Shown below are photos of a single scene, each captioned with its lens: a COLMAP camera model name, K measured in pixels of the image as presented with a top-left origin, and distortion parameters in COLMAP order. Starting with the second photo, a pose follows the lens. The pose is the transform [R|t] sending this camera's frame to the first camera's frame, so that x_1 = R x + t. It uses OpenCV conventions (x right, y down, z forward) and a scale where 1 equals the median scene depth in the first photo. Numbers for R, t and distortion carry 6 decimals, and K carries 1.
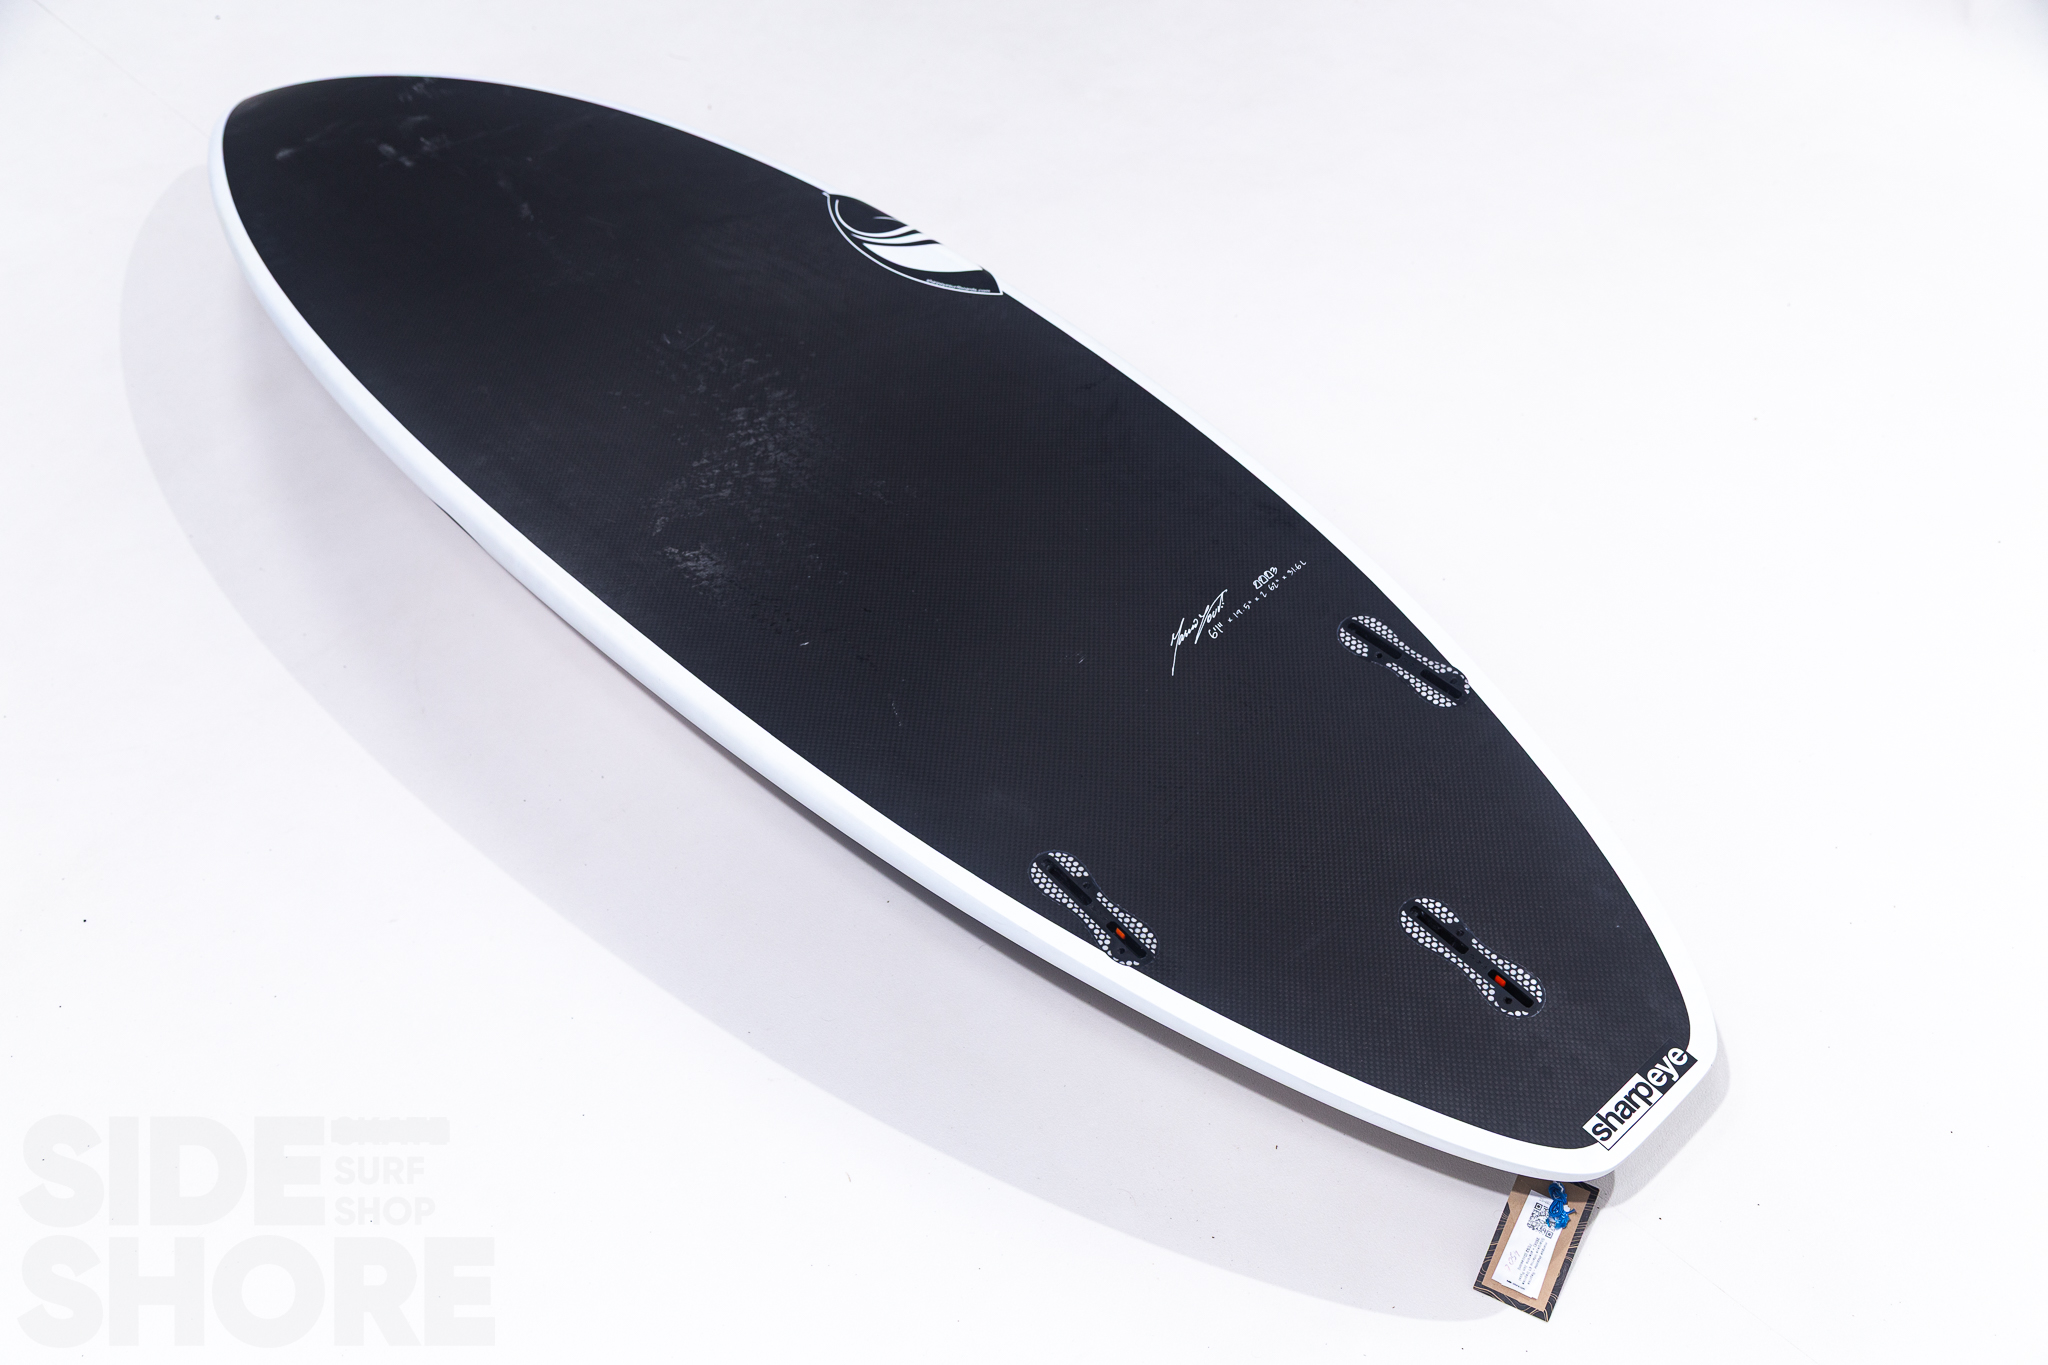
lens RADIAL K [[2123.6, 0, 1024.0], [0, 2123.6, 682.5], [0, 0, 1]] dist [0.017663, -0.034193]
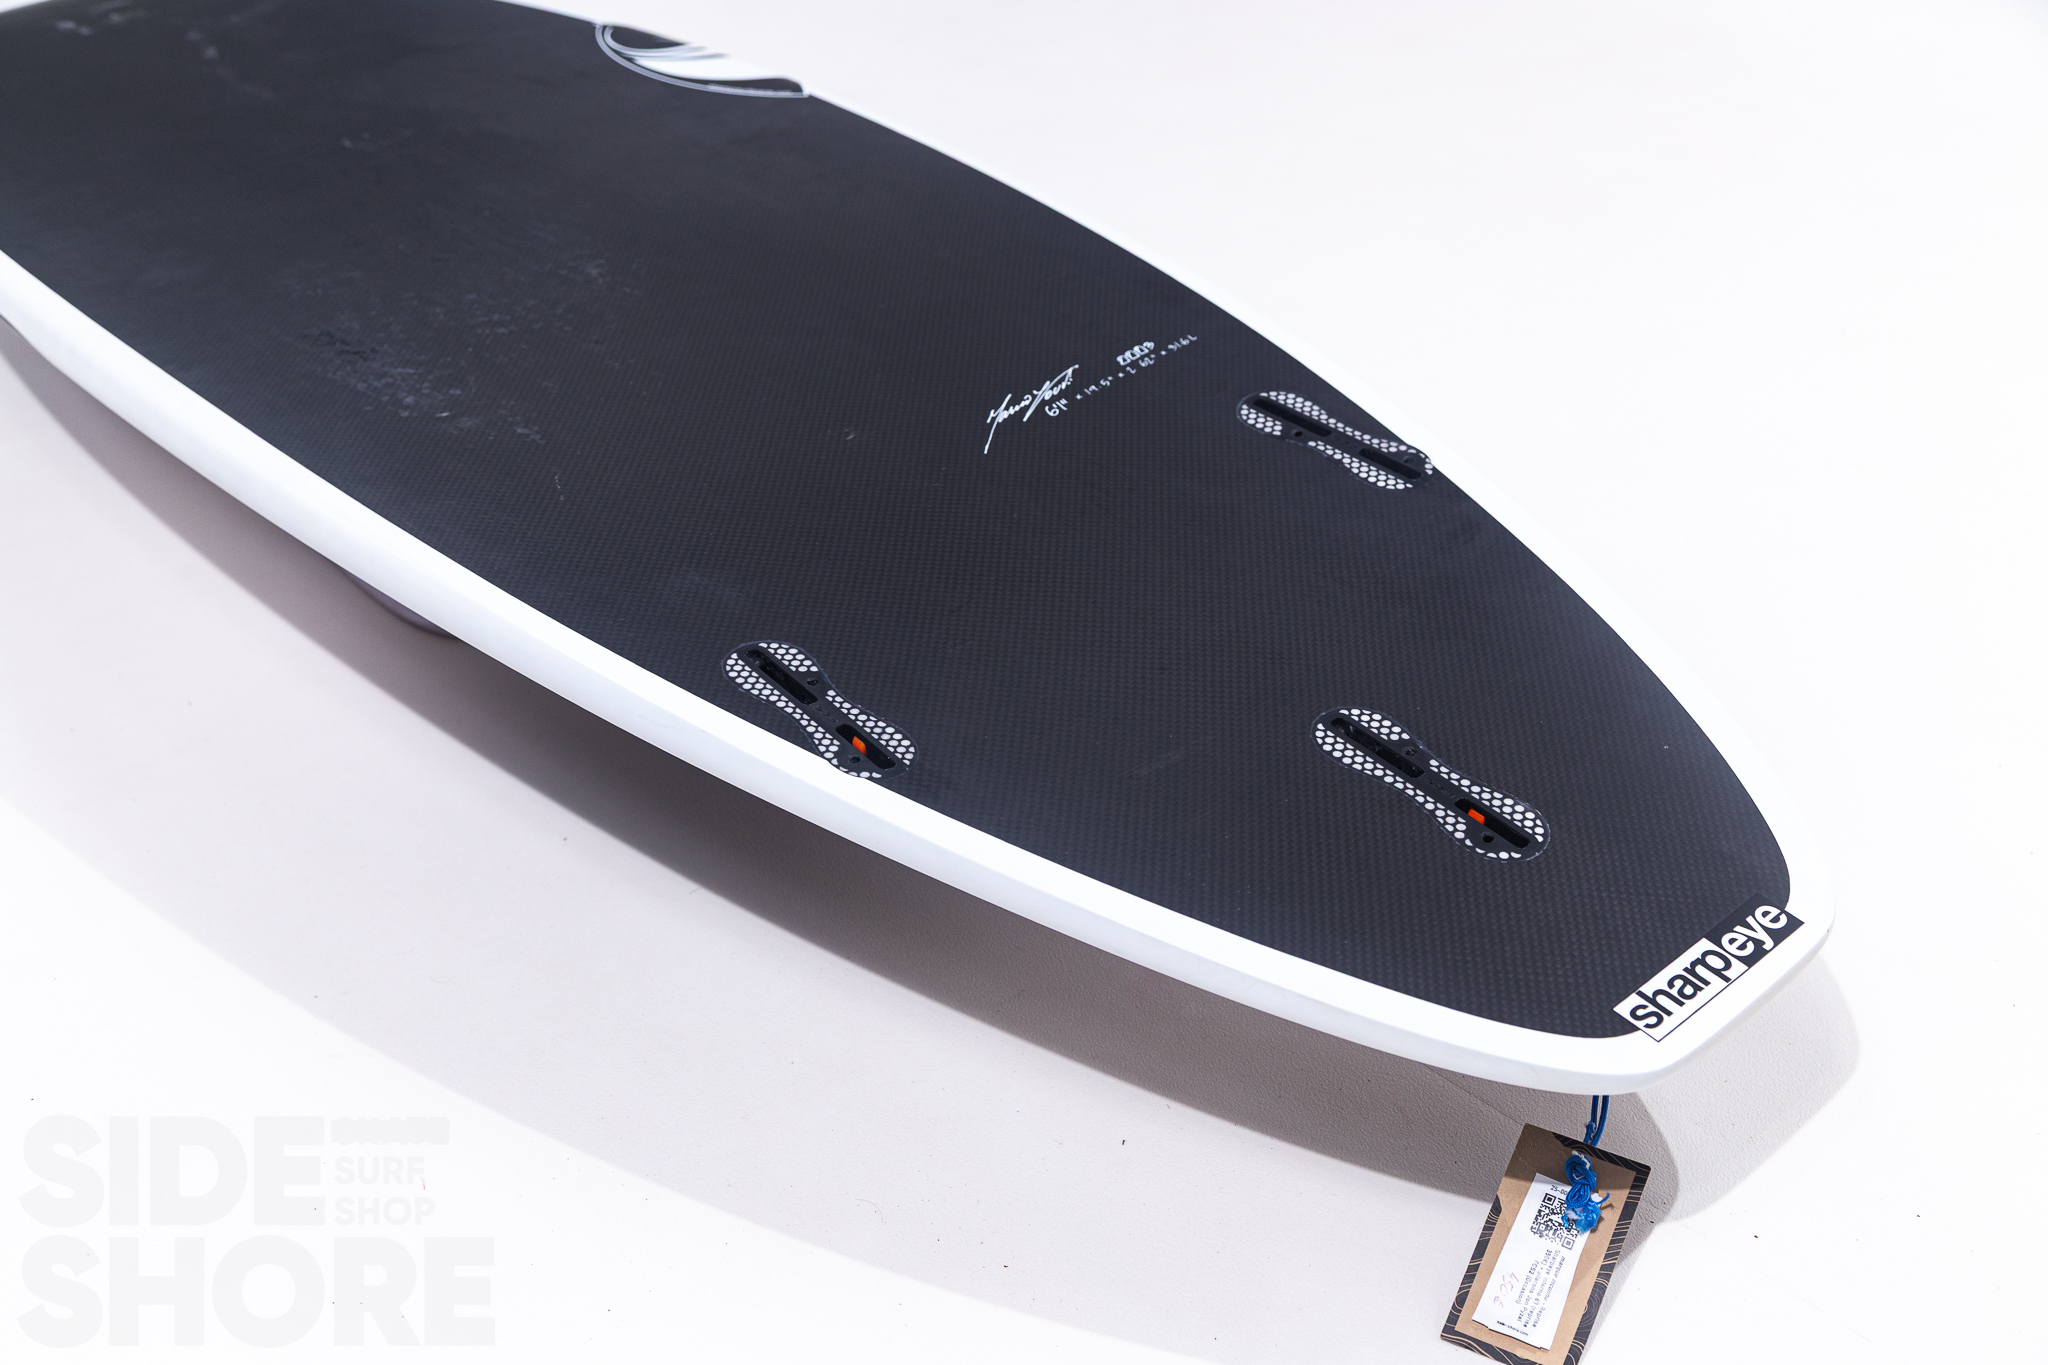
lens RADIAL K [[2342.6, 0, 1024.0], [0, 2342.6, 682.5], [0, 0, 1]] dist [-0.040422, -0.026511]
pose [[0.999829, 0.014620, -0.011320, 0.101674], [-0.016707, 0.976612, -0.214361, 0.247914], [0.007921, 0.214514, 0.976689, 0.336951]]
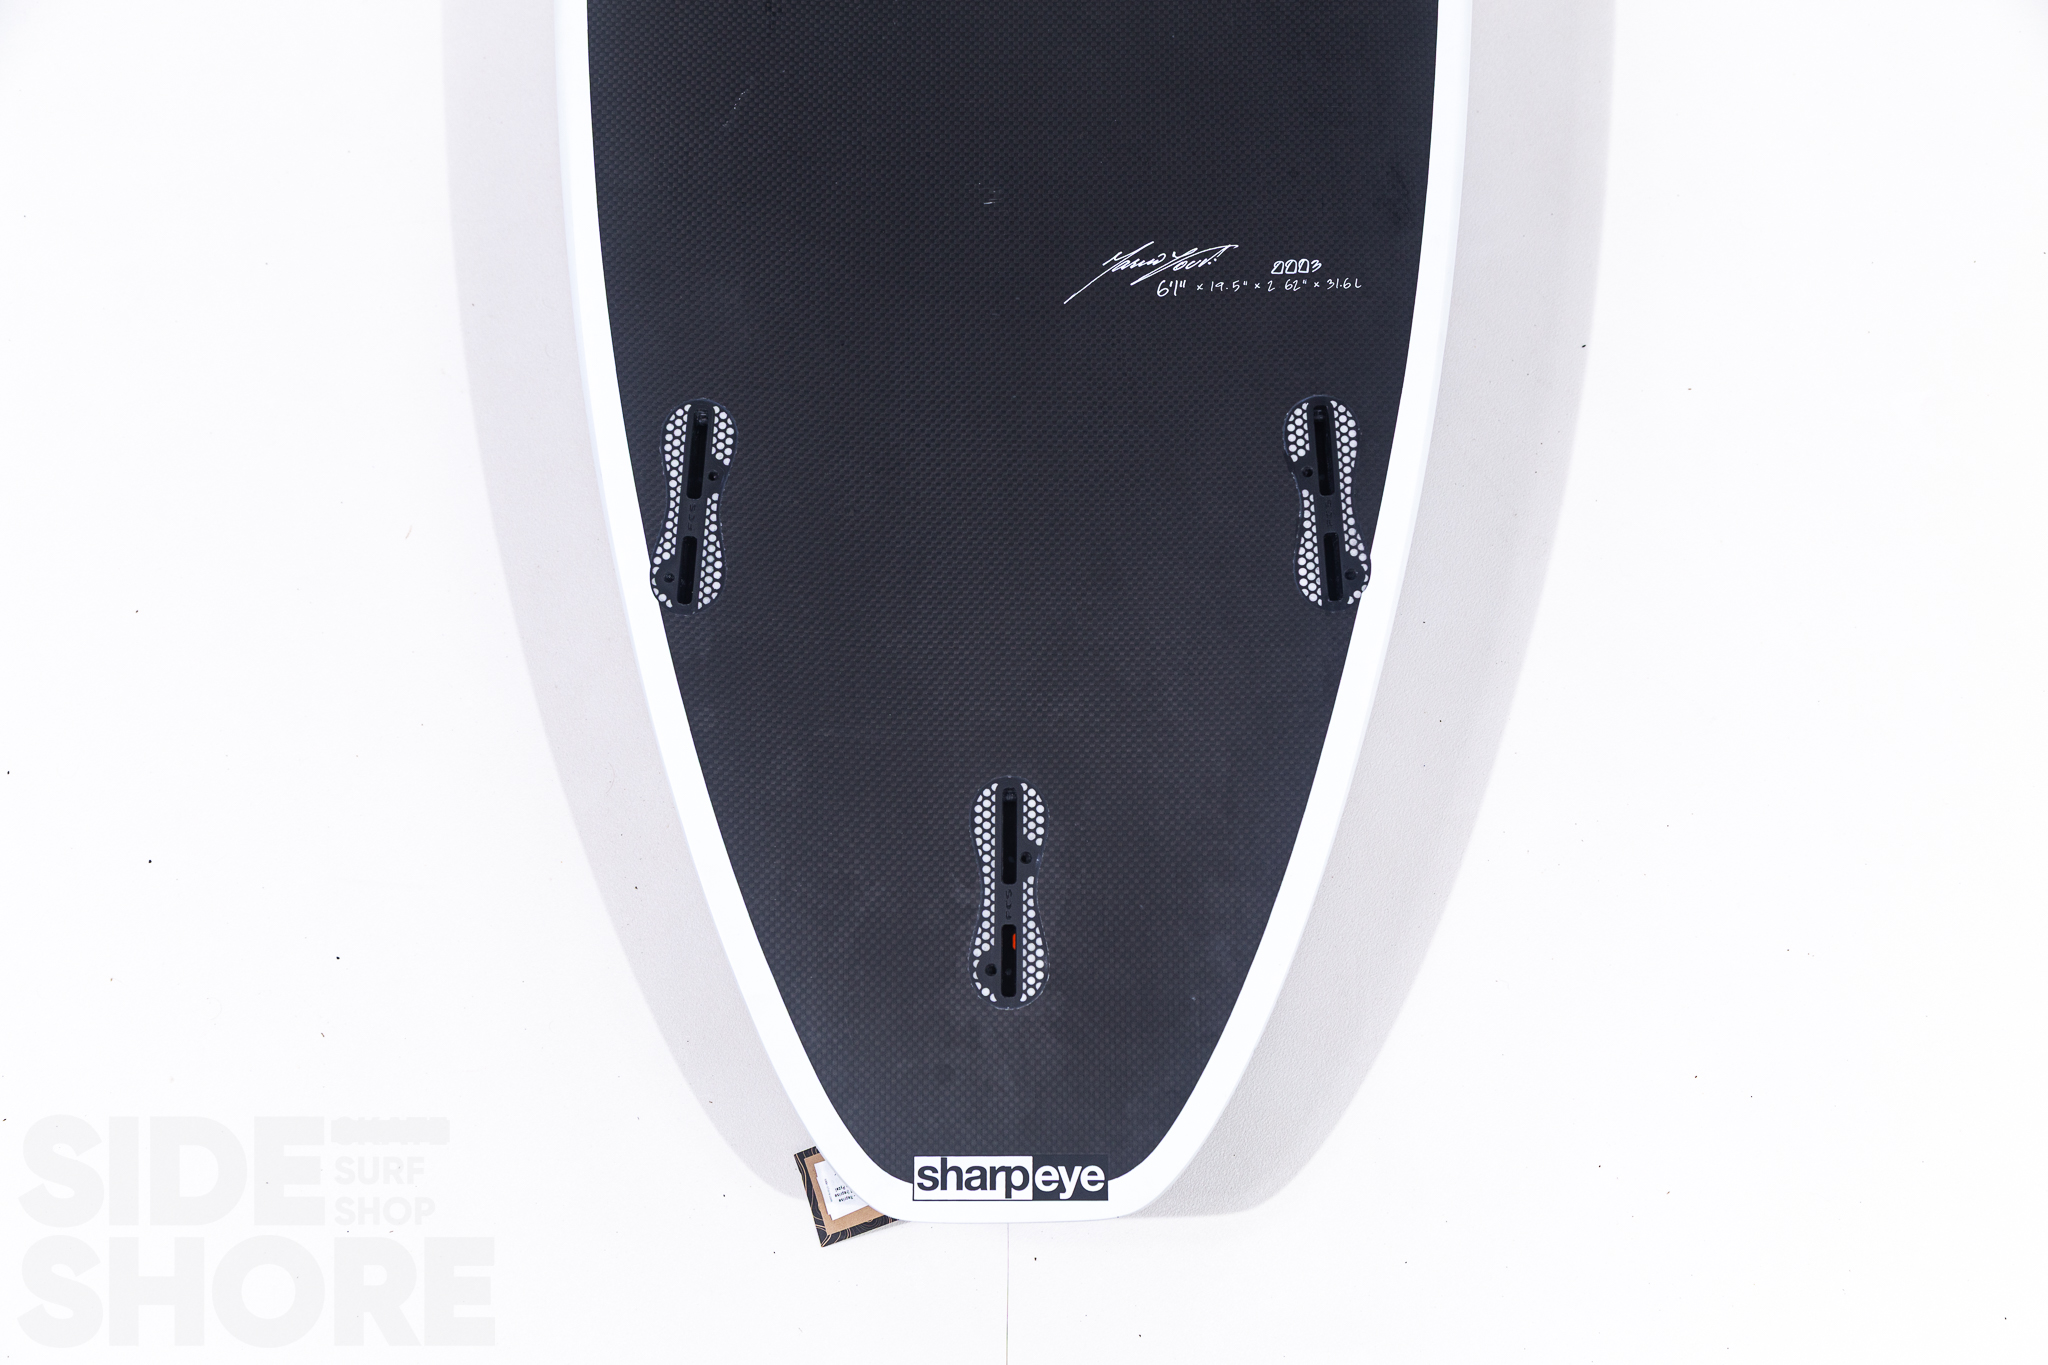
lens RADIAL K [[2294.5, 0, 1024.0], [0, 2294.5, 682.5], [0, 0, 1]] dist [-0.049497, -0.007646]
pose [[0.732651, 0.664419, -0.147544, 0.284162], [-0.516193, 0.683742, 0.515793, -0.335701], [0.443584, -0.301735, 0.843913, 0.353058]]
